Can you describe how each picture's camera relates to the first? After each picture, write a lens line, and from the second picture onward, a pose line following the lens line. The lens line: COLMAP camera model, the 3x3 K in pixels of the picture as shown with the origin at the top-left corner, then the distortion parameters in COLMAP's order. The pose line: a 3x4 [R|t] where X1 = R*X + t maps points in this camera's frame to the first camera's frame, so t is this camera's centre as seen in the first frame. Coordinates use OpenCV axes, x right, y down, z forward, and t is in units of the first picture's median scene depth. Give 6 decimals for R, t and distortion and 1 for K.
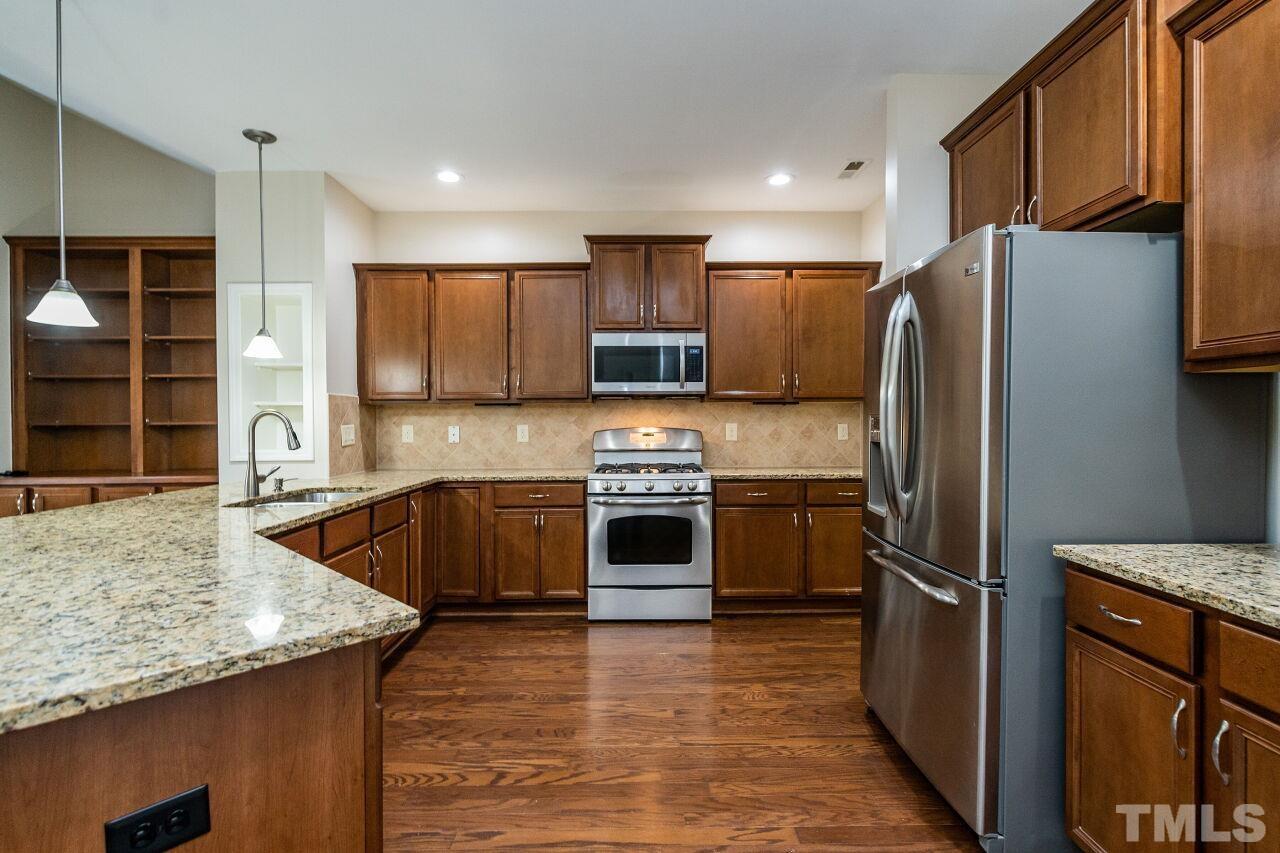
lens RADIAL K [[602.2, 0, 640.0], [0, 602.2, 426.5], [0, 0, 1]] dist [0.001090, 0.000338]
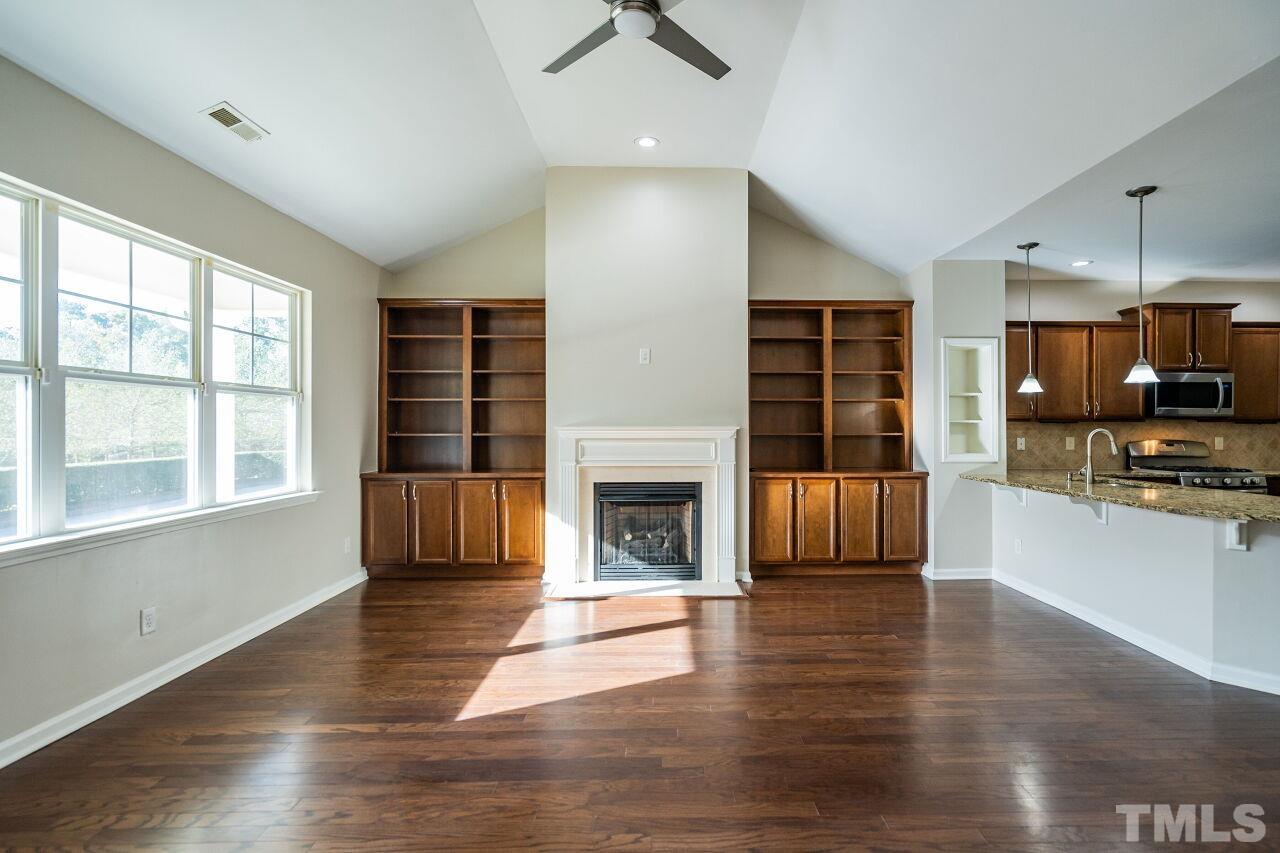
lens RADIAL K [[611.8, 0, 682.7], [0, 611.8, 425.2], [0, 0, 1]] dist [0.000414, 0.000623]
pose [[0.999747, 0.006943, 0.021379, -1.207215], [-0.006661, 0.999890, -0.013238, -0.005889], [-0.021468, 0.013093, 0.999684, -0.394206]]
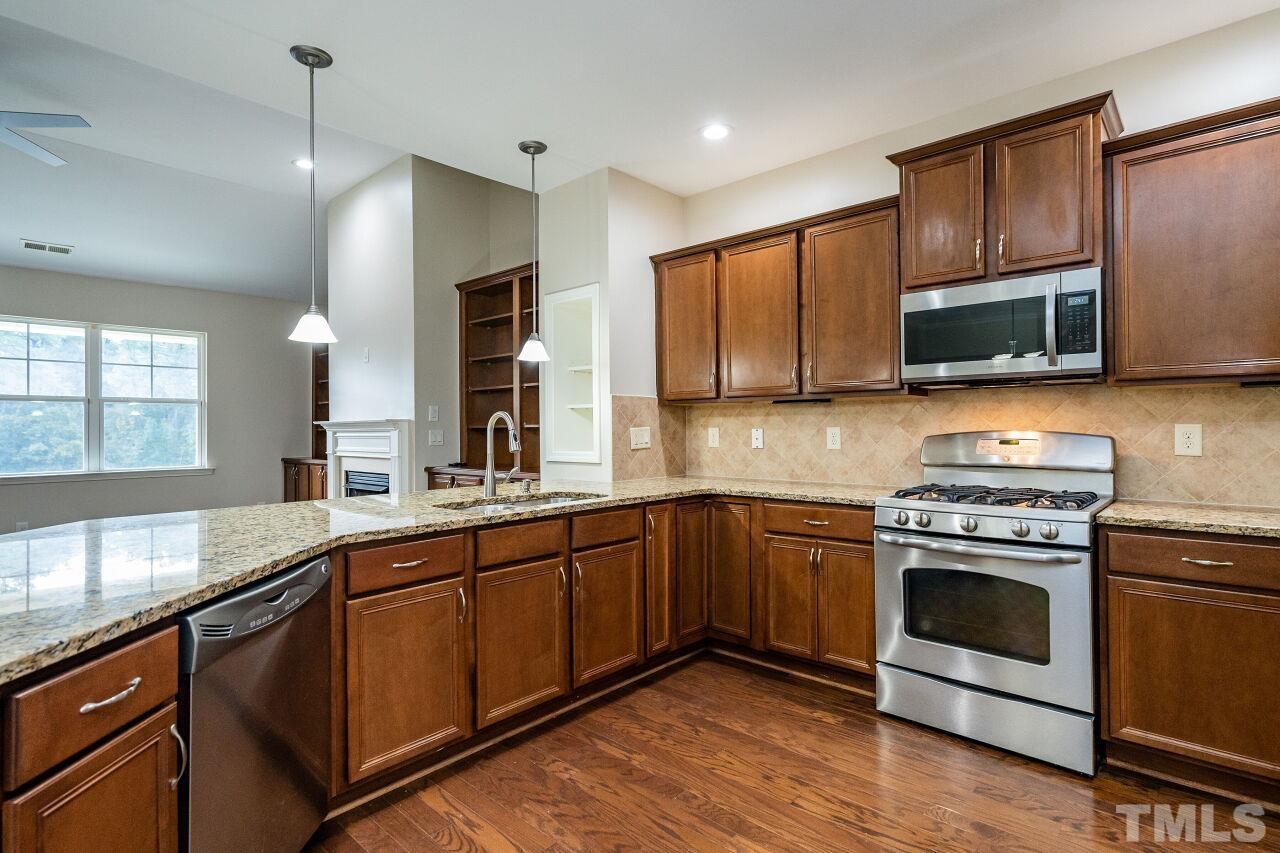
lens RADIAL K [[632.0, 0, 659.9], [0, 632.0, 425.2], [0, 0, 1]] dist [0.002146, 0.000596]
pose [[0.744464, -0.003336, -0.667654, 0.198912], [-0.002482, 0.999967, -0.007763, 0.001789], [0.667658, 0.007436, 0.744431, 0.274124]]
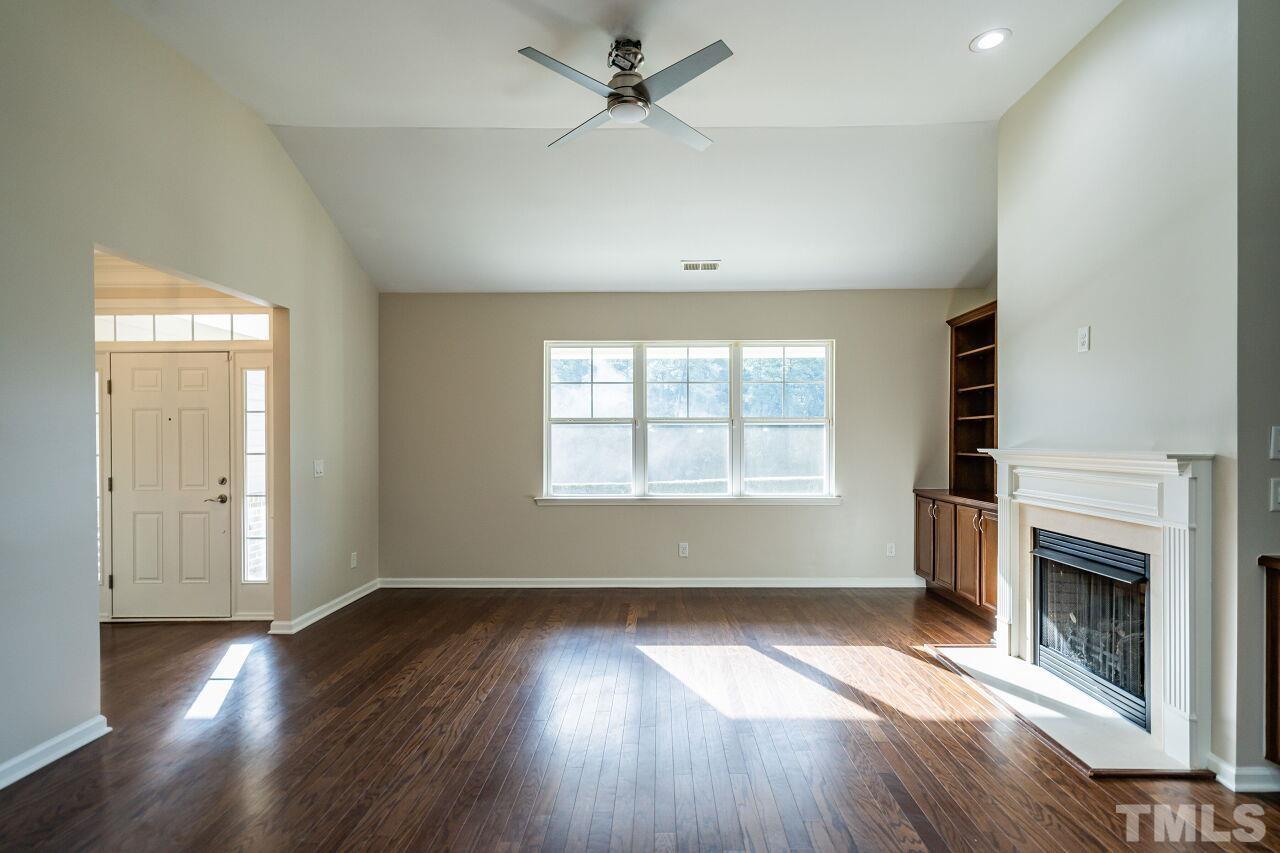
lens RADIAL K [[622.1, 0, 650.2], [0, 622.1, 446.5], [0, 0, 1]] dist [-0.001568, -0.000518]
pose [[-0.029110, 0.016980, -0.999432, -0.414059], [-0.007247, 0.999826, 0.017198, -0.034559], [0.999550, 0.007744, -0.028982, 0.345862]]
